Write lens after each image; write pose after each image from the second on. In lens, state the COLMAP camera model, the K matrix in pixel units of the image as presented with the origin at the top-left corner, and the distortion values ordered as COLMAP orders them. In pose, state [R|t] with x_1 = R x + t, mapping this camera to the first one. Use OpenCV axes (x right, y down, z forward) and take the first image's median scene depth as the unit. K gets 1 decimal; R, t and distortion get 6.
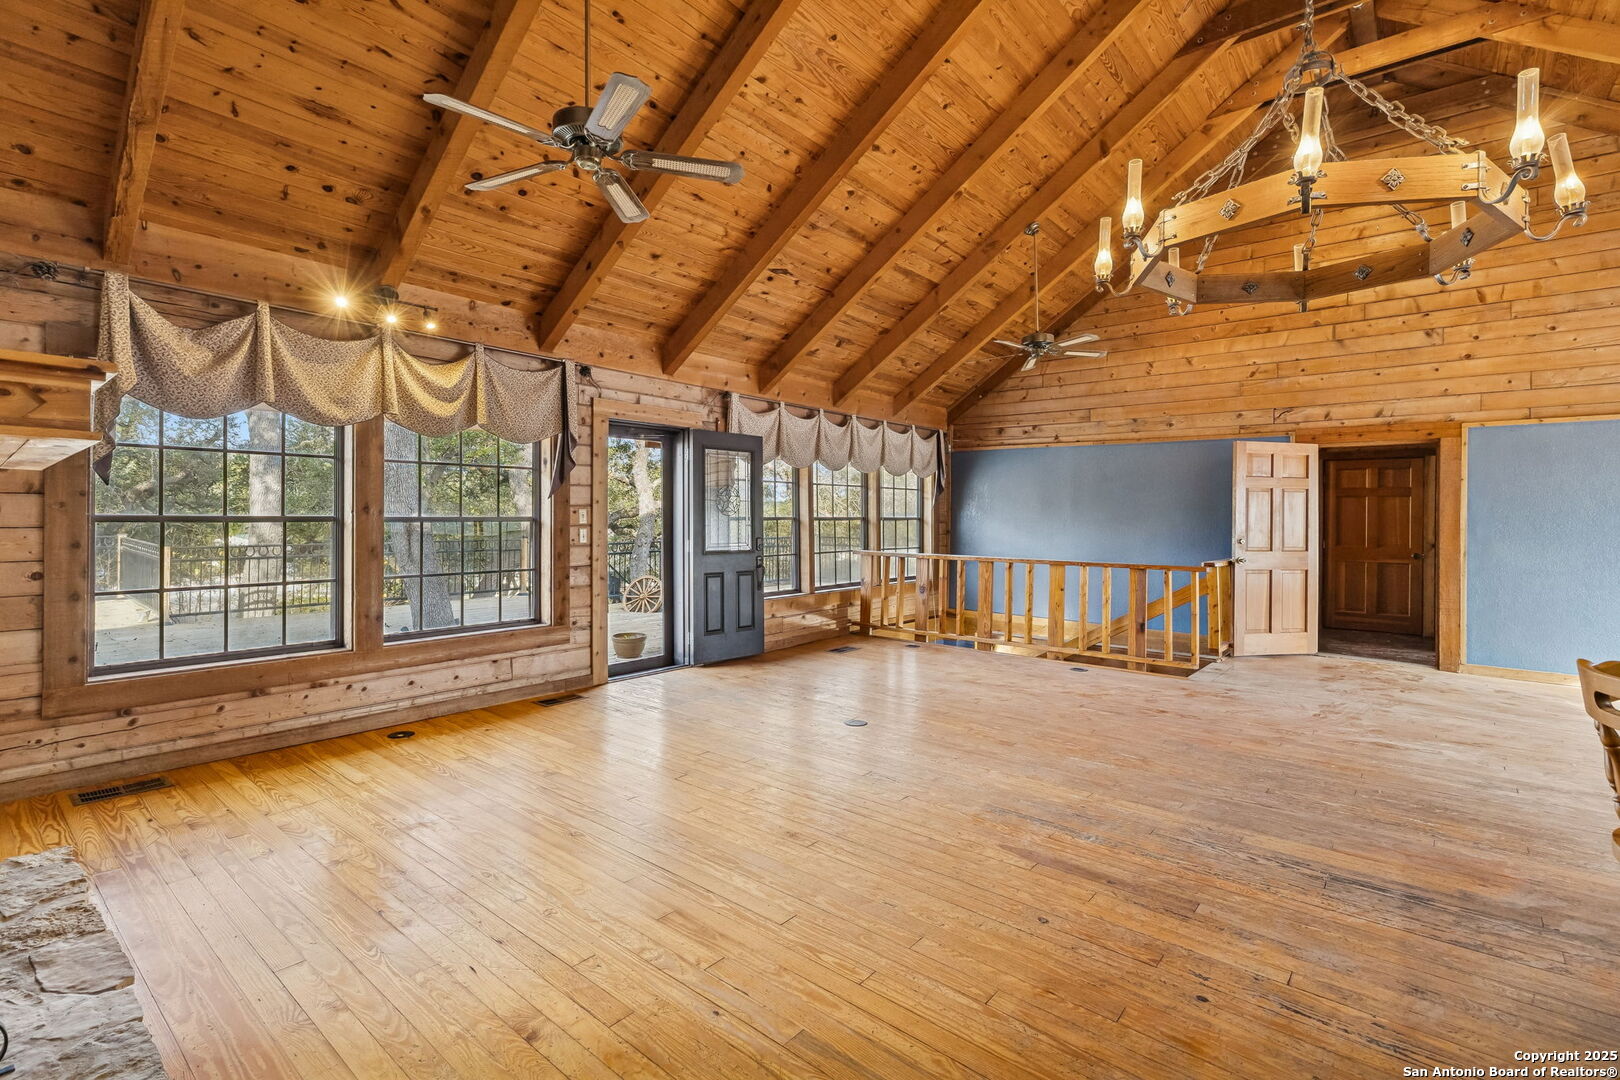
lens RADIAL K [[745.1, 0, 804.0], [0, 745.1, 527.3], [0, 0, 1]] dist [0.008217, -0.001534]
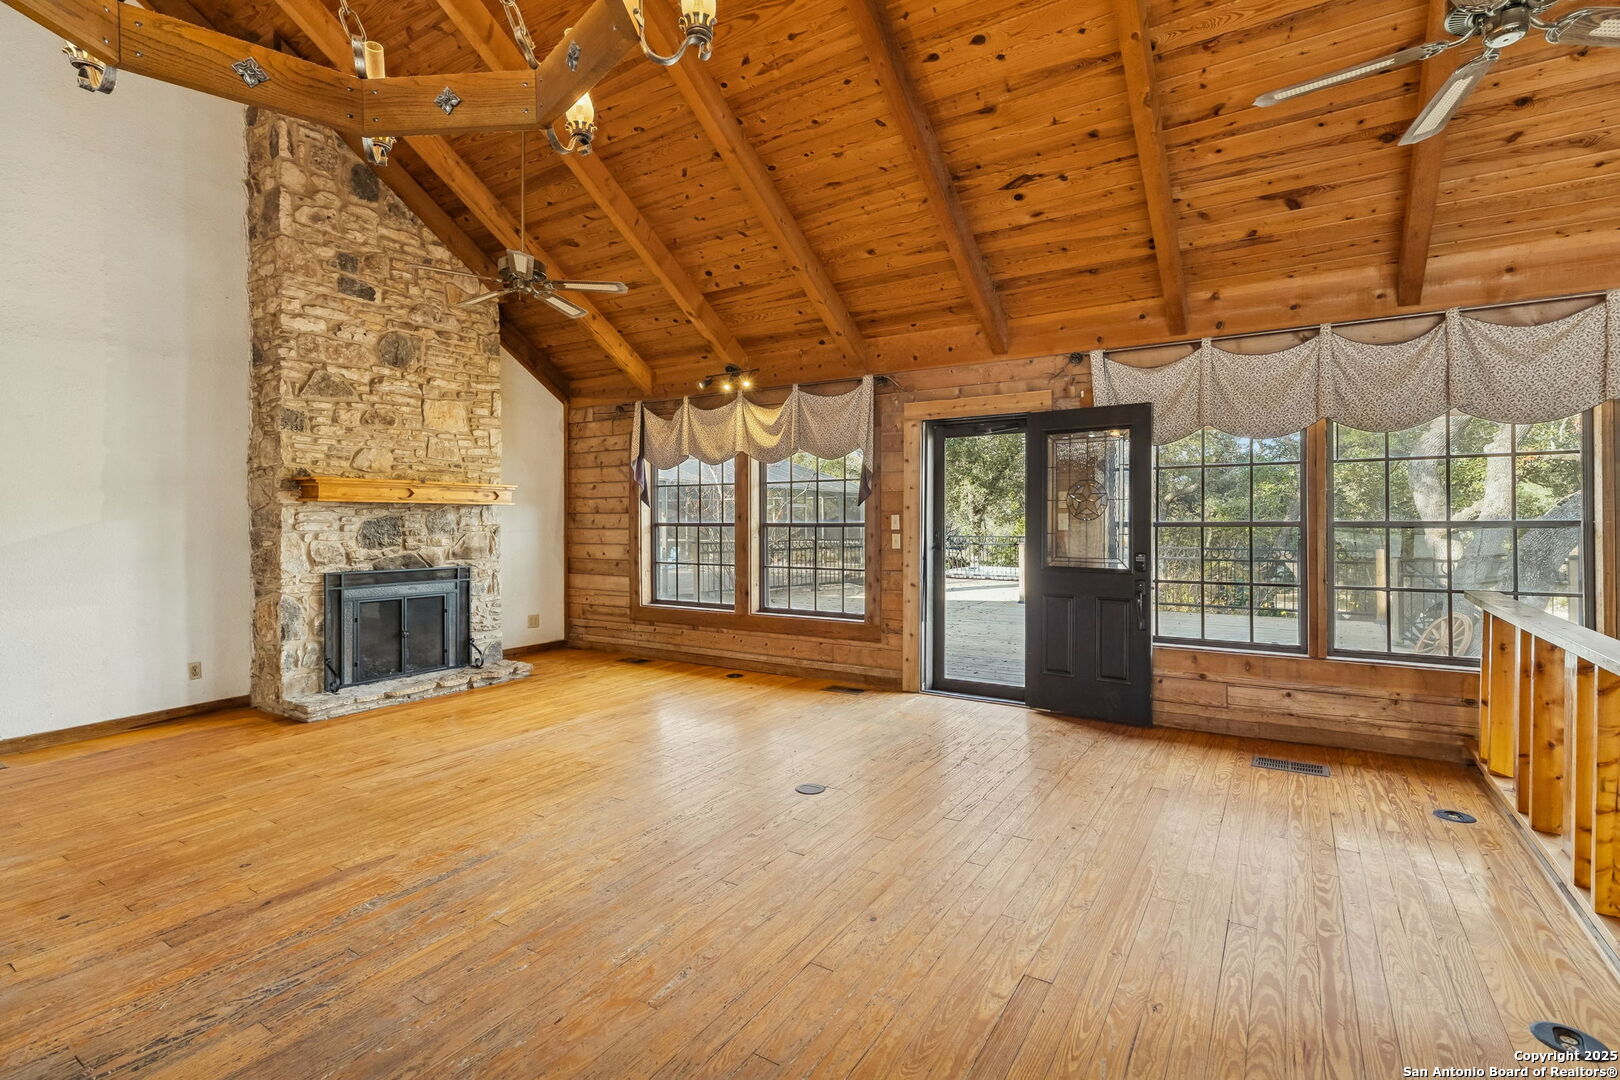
lens RADIAL K [[745.1, 0, 806.0], [0, 745.1, 529.9], [0, 0, 1]] dist [0.008217, -0.001534]
pose [[0.128807, 0.008776, -0.991631, 1.250125], [-0.012478, 0.999896, 0.007229, -0.018437], [0.991591, 0.011442, 0.128903, 1.341430]]
